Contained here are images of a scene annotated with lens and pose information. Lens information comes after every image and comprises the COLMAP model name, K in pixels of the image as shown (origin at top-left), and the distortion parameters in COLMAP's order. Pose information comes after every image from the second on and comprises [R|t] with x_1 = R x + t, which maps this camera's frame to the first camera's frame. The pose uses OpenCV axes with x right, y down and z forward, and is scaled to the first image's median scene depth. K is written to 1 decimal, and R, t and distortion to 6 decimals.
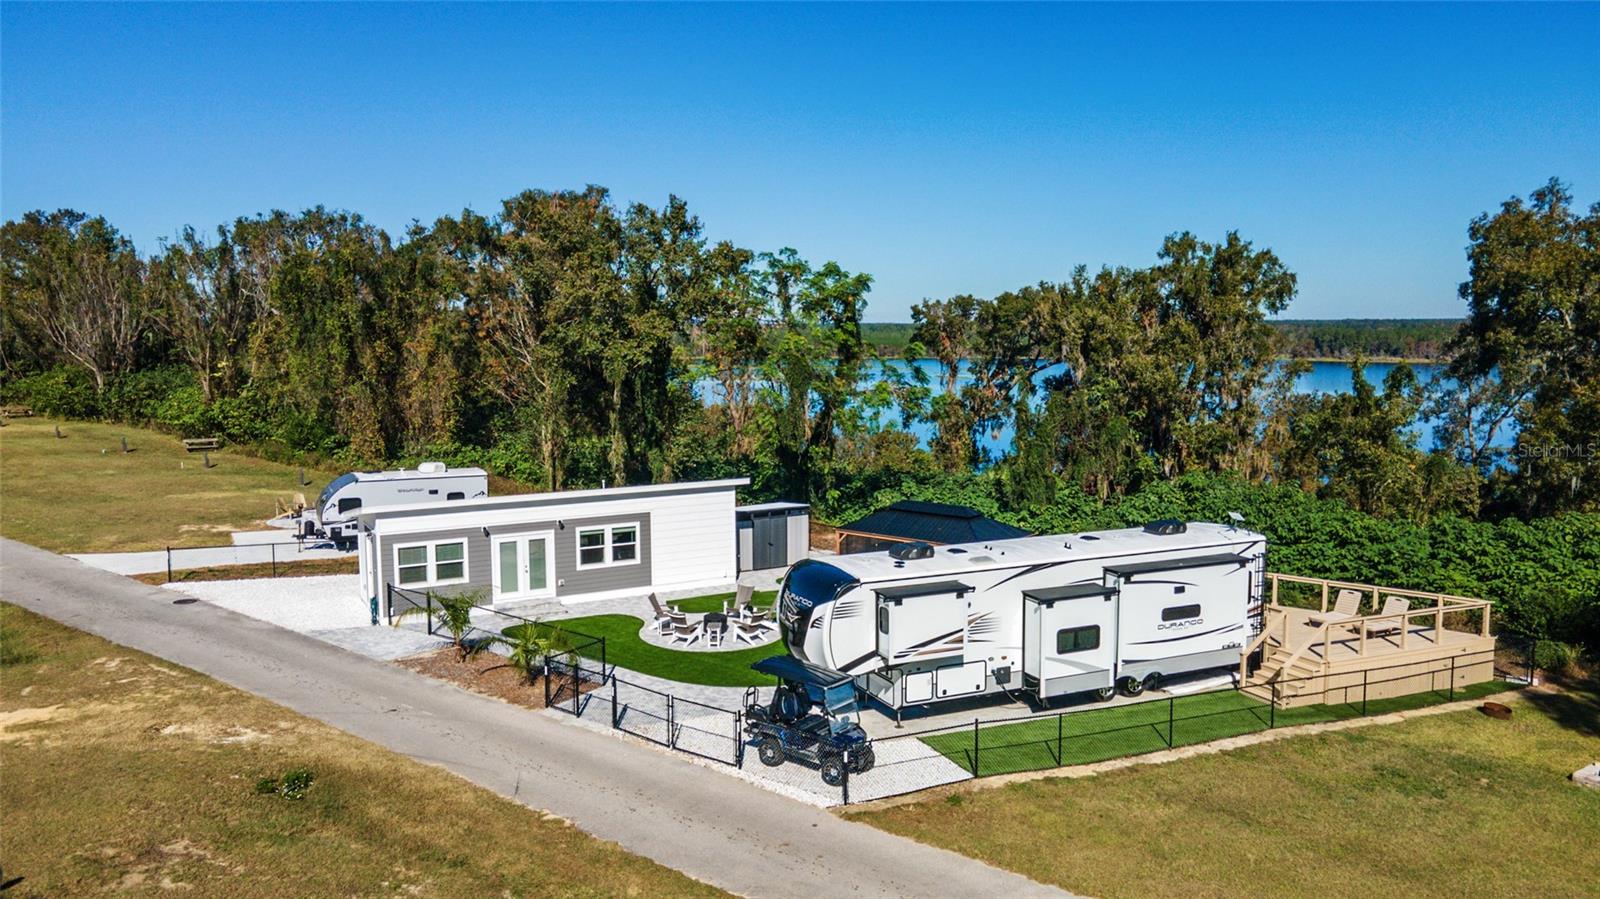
lens RADIAL K [[1163.1, 0, 794.7], [0, 1163.1, 455.0], [0, 0, 1]] dist [0.027365, 0.037308]
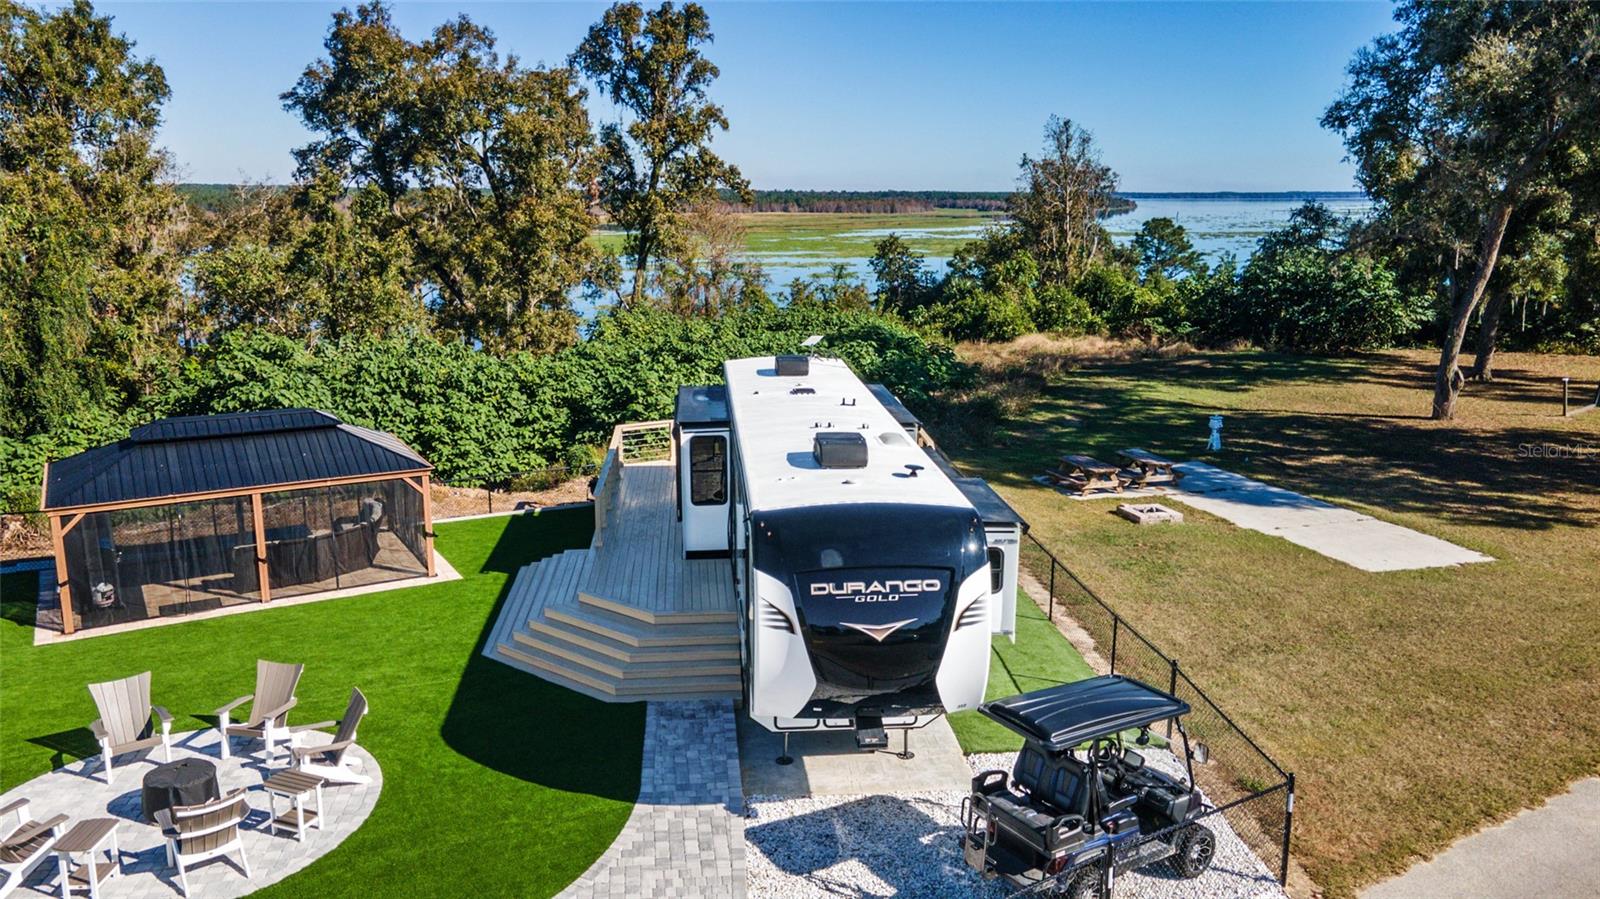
lens RADIAL K [[1163.1, 0, 794.9], [0, 1163.1, 446.6], [0, 0, 1]] dist [0.027365, 0.037308]
pose [[0.342820, -0.194283, 0.919091, -0.303863], [0.098785, 0.980411, 0.170398, -0.010441], [-0.934193, 0.032376, 0.355297, 0.615585]]
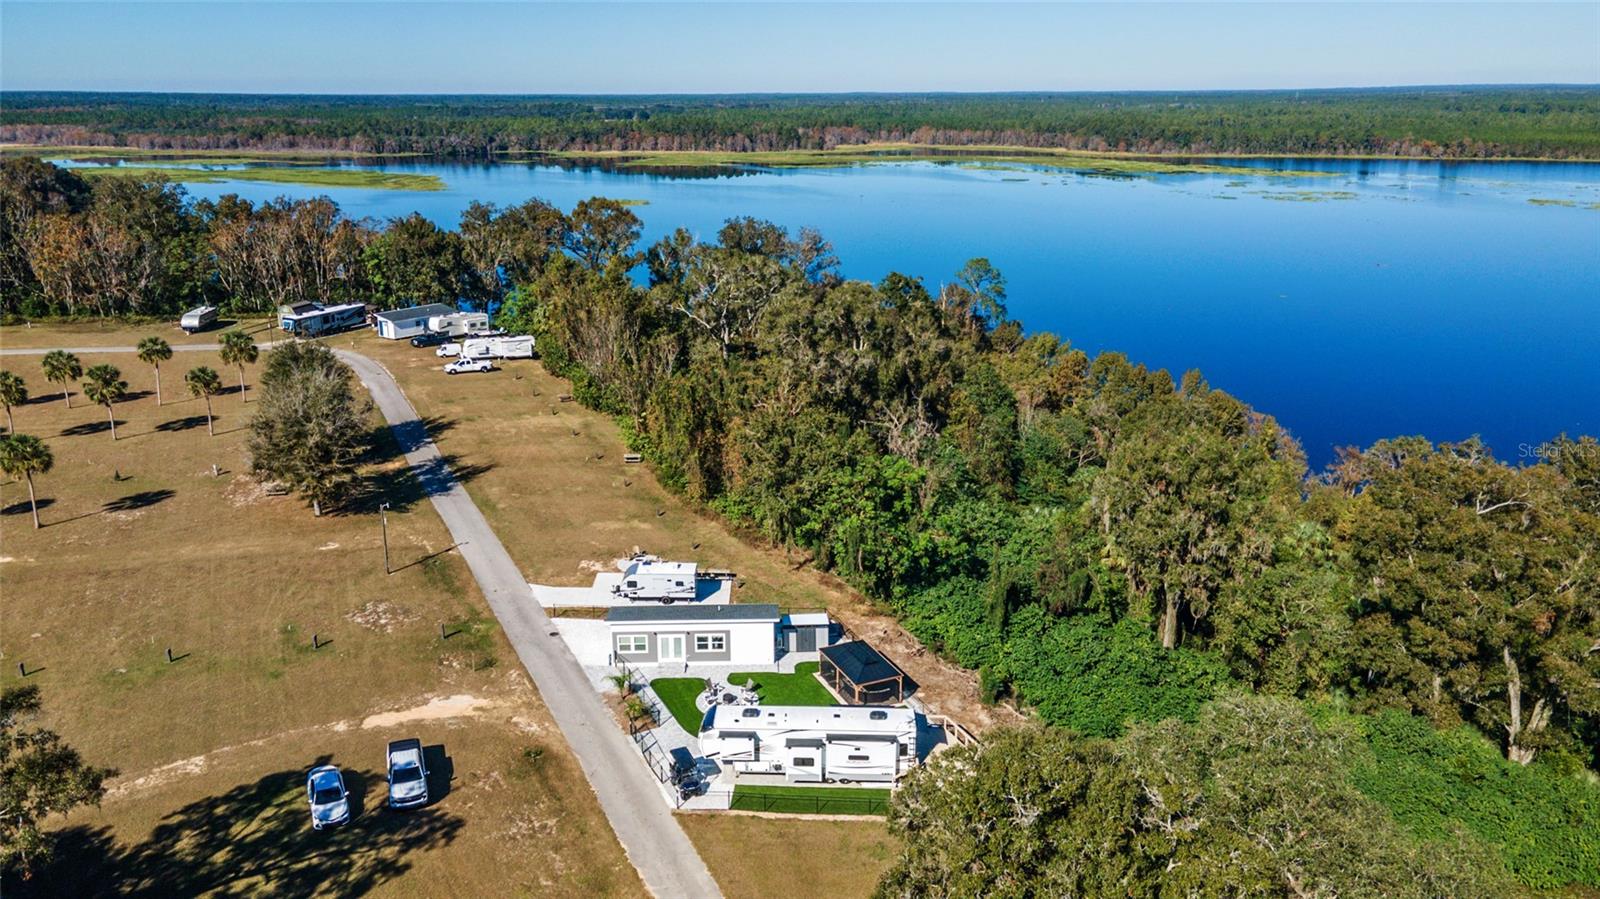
lens RADIAL K [[1163.1, 0, 790.7], [0, 1163.1, 449.9], [0, 0, 1]] dist [0.027365, 0.037308]
pose [[0.890595, 0.134621, -0.434417, 0.903536], [-0.050946, 0.978706, 0.198846, -0.741452], [0.451935, -0.154959, 0.878489, -0.832236]]
